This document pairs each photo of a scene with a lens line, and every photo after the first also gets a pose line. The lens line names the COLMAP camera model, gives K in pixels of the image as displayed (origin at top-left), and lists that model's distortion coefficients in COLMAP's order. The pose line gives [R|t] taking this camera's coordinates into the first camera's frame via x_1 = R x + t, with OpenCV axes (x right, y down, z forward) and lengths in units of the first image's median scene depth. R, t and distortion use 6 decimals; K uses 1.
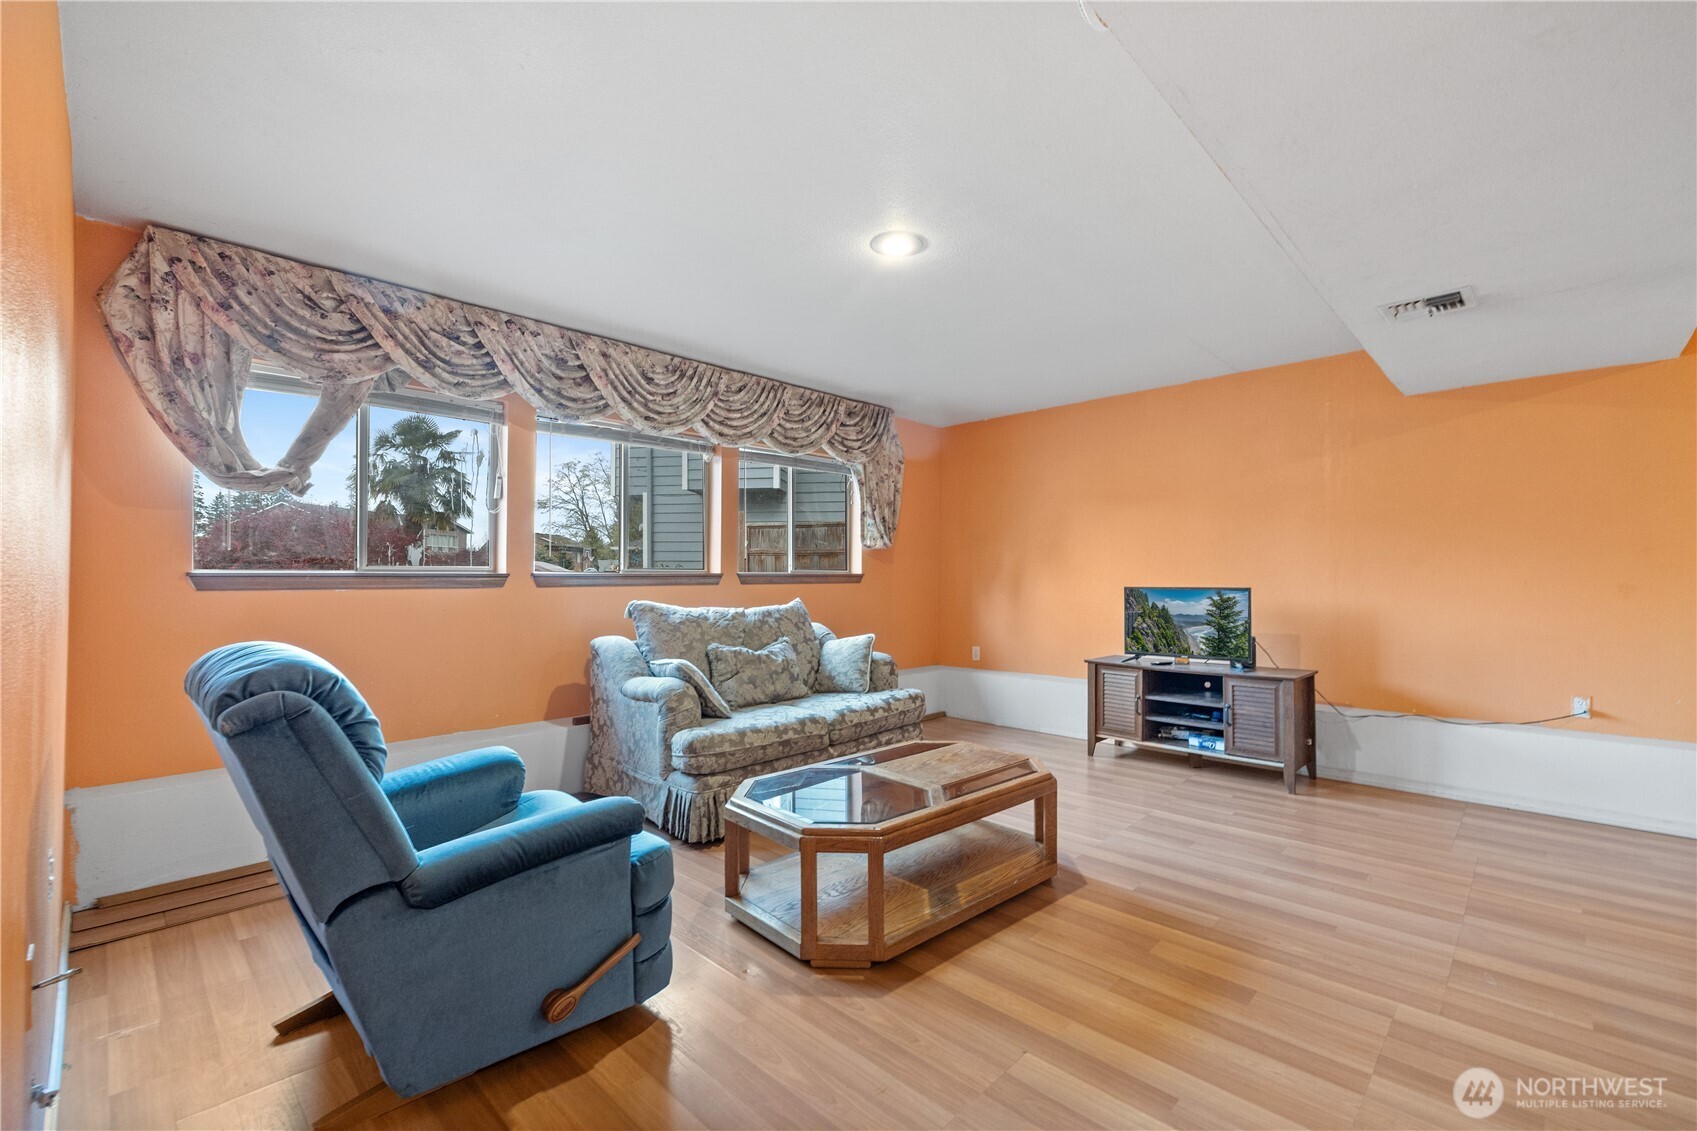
lens RADIAL K [[726.3, 0, 849.9], [0, 726.3, 563.1], [0, 0, 1]] dist [-0.004092, -0.000404]
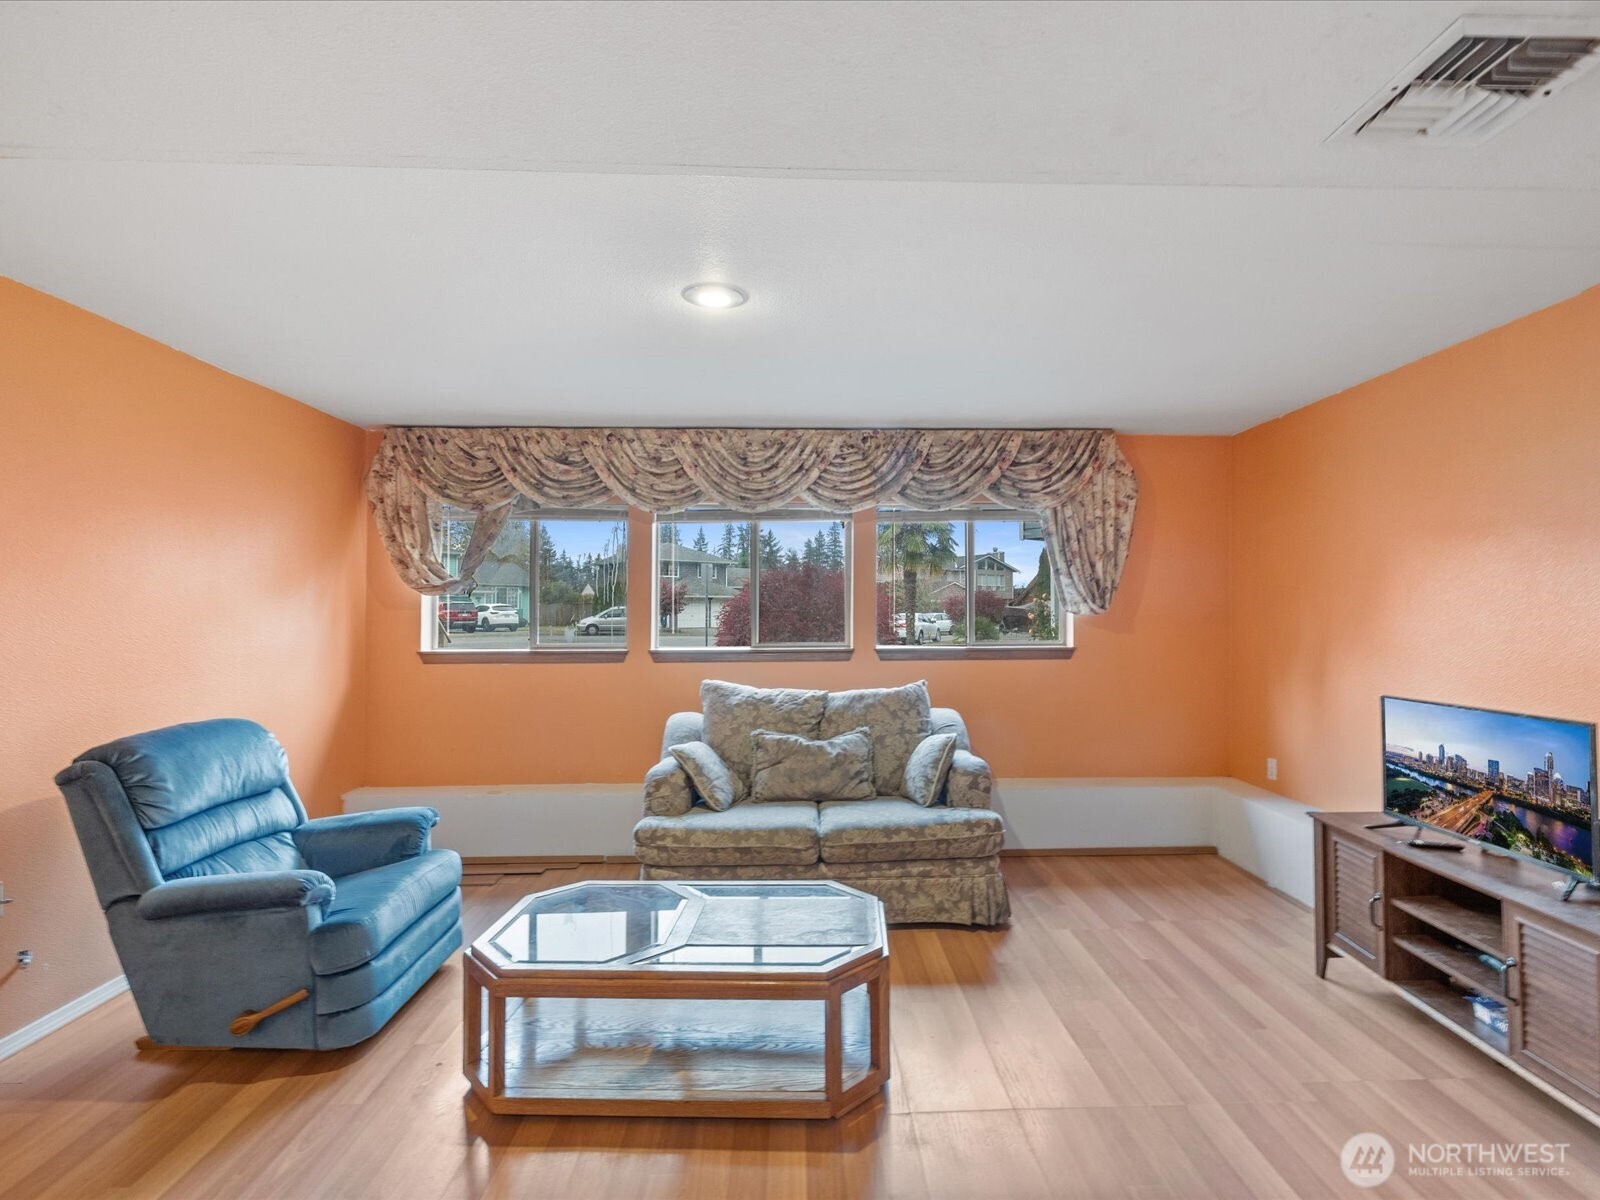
lens RADIAL K [[768.6, 0, 802.4], [0, 768.6, 592.4], [0, 0, 1]] dist [-0.000272, -0.000958]
pose [[0.718049, -0.021983, -0.695645, 0.557495], [0.016911, 0.999757, -0.014138, -0.054200], [0.695787, -0.001612, 0.718247, 0.304934]]
